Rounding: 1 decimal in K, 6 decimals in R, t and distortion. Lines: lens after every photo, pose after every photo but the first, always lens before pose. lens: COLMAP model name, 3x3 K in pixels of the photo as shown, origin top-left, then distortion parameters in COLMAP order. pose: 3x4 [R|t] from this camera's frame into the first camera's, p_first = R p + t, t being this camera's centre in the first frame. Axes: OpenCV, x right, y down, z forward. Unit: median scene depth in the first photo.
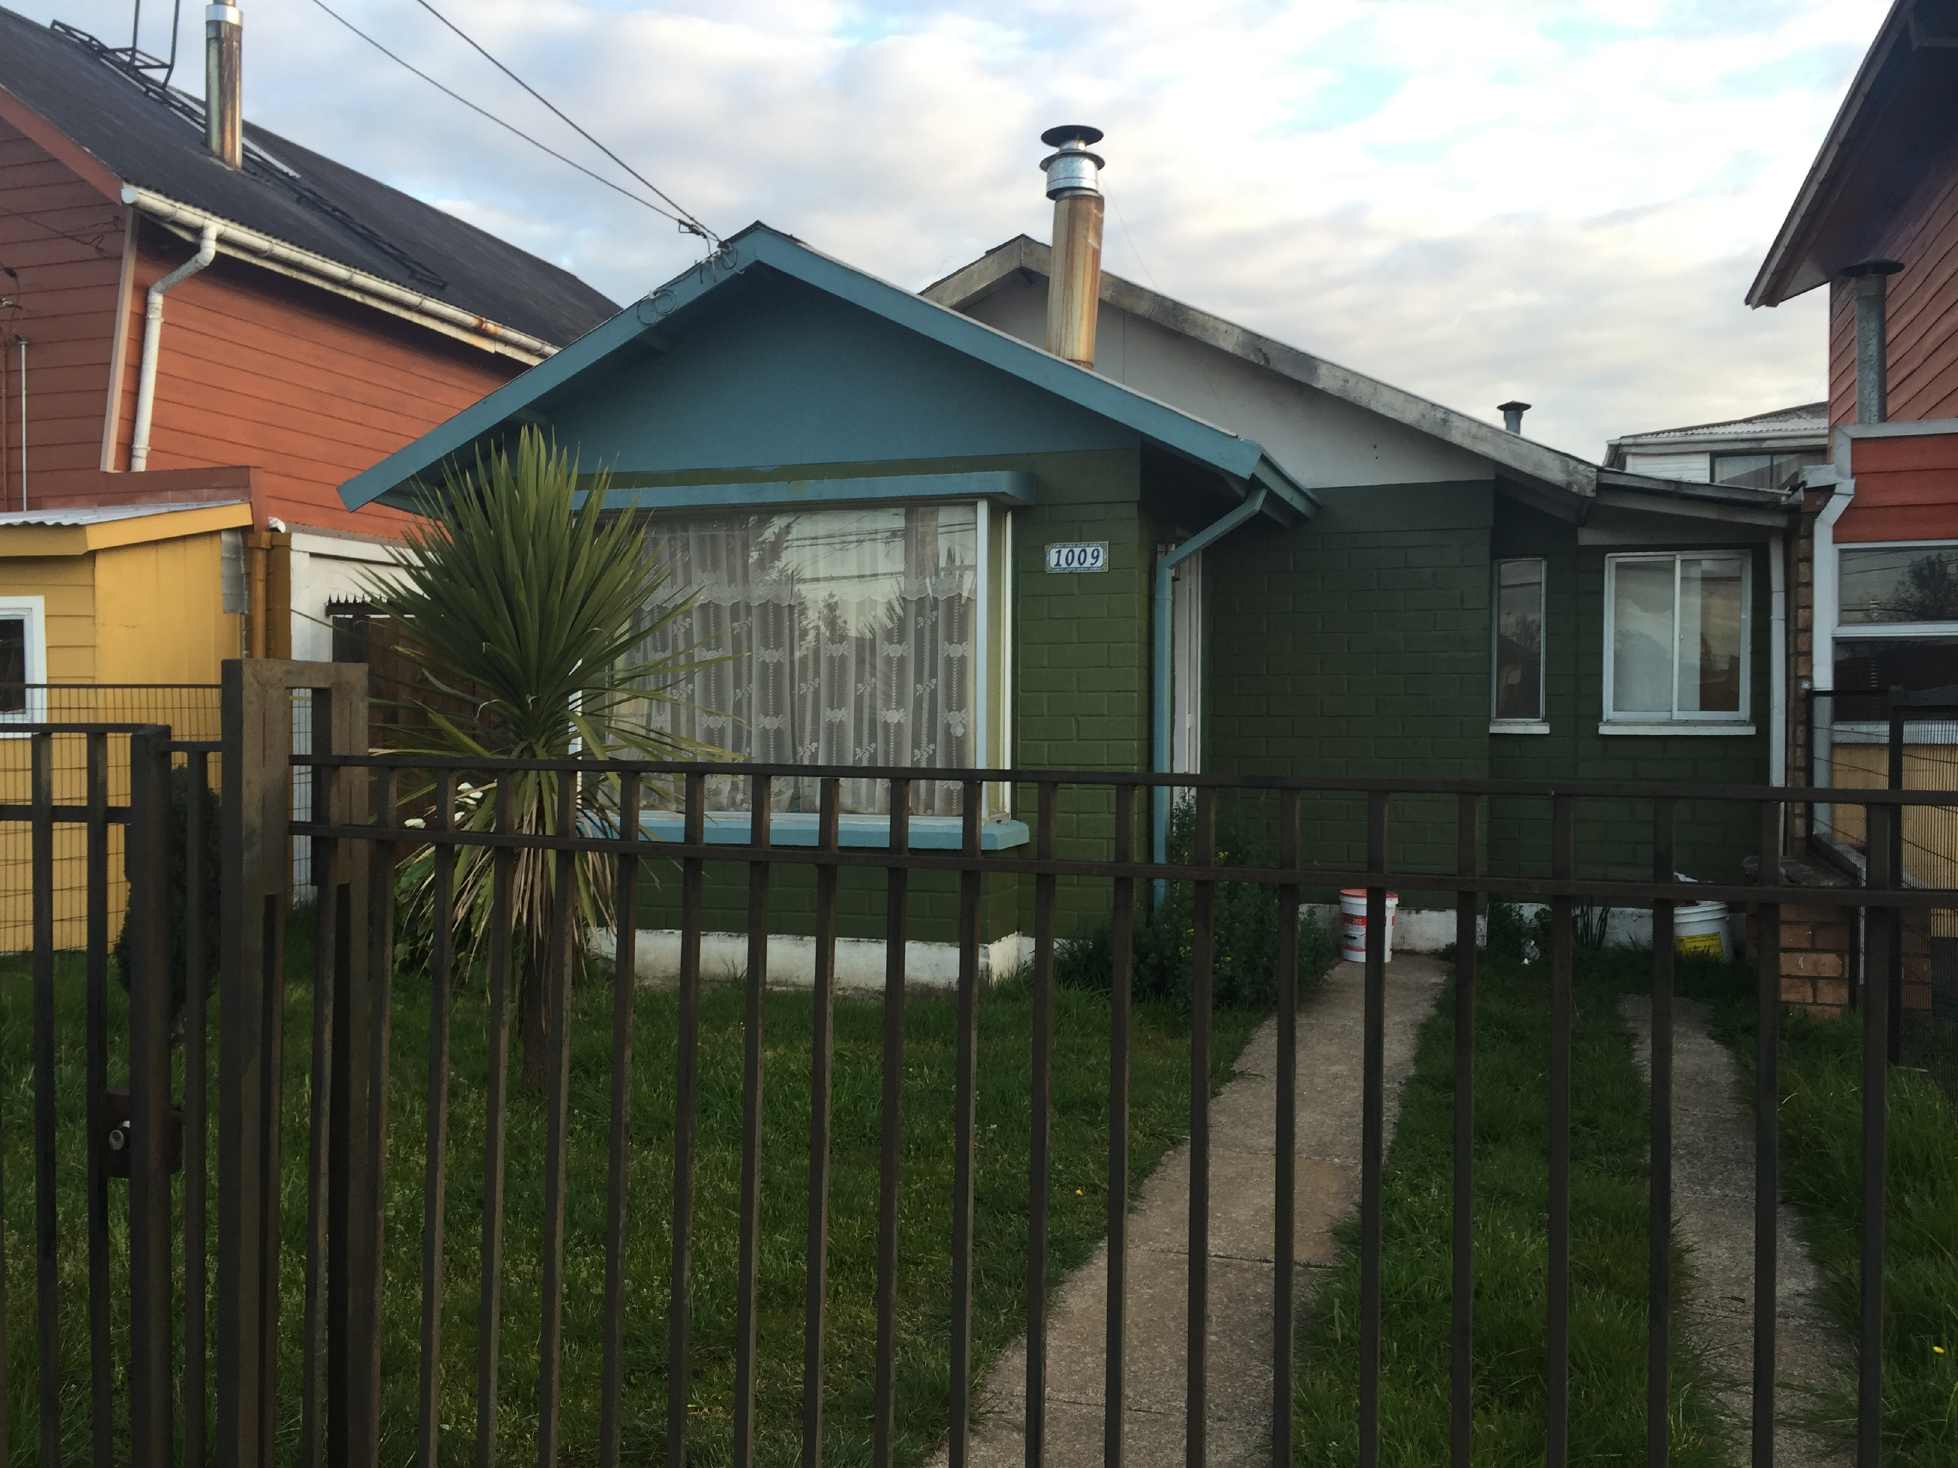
lens RADIAL K [[1648.1, 0, 980.2], [0, 1648.1, 729.2], [0, 0, 1]] dist [0.063891, -0.062053]
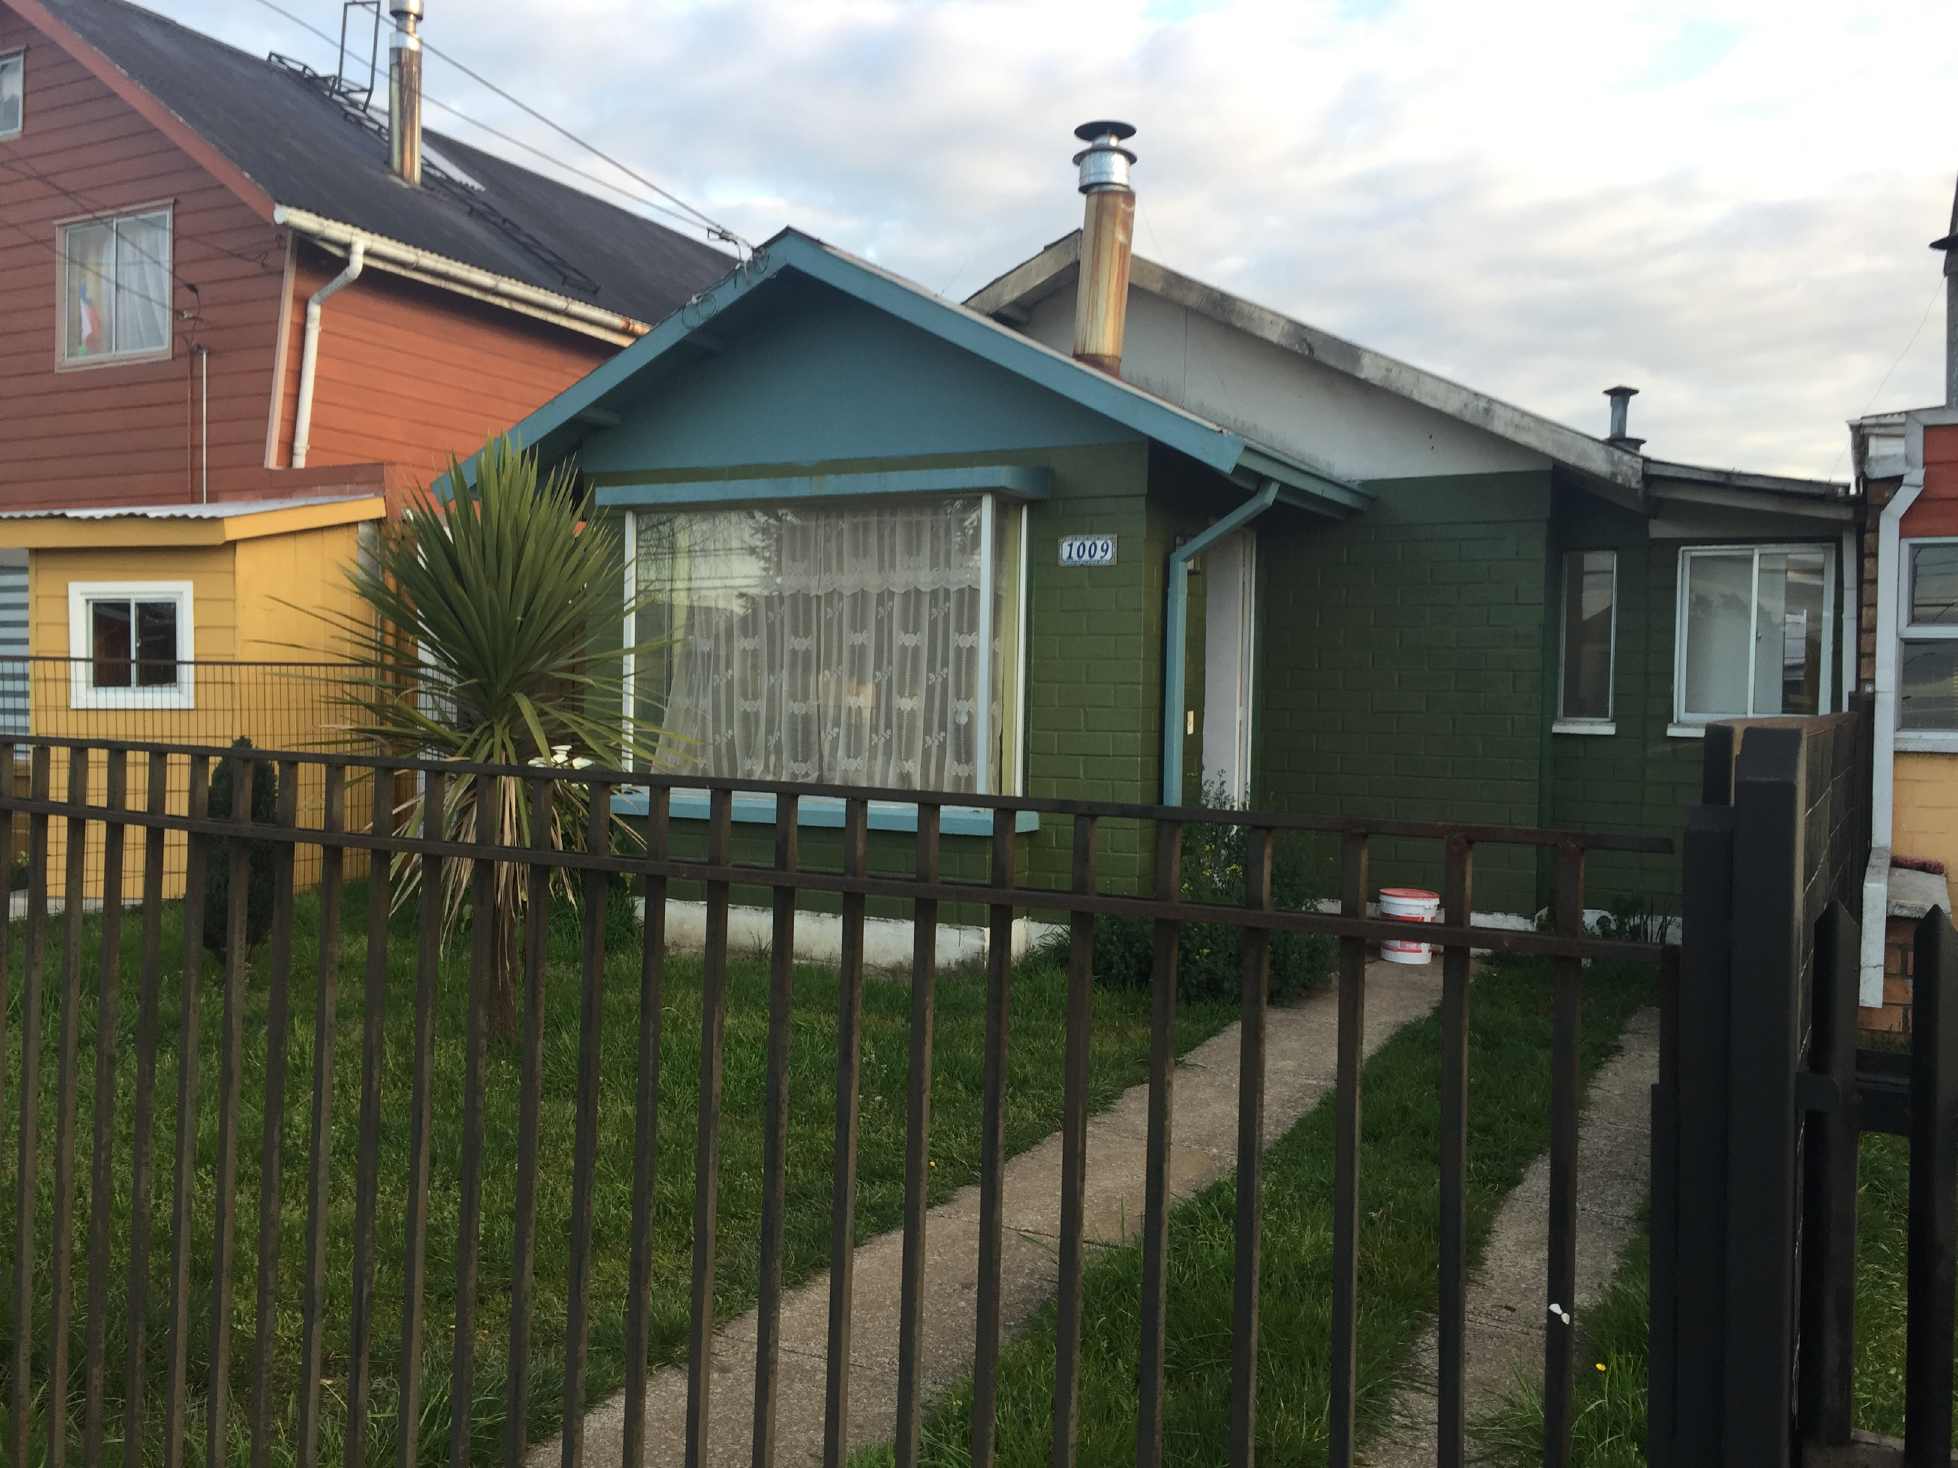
lens RADIAL K [[1648.1, 0, 969.8], [0, 1648.1, 735.8], [0, 0, 1]] dist [0.063891, -0.062053]
pose [[0.986571, 0.021451, -0.161916, 0.138108], [-0.019423, 0.999712, 0.014096, -0.002867], [0.162172, -0.010762, 0.986704, -0.011684]]
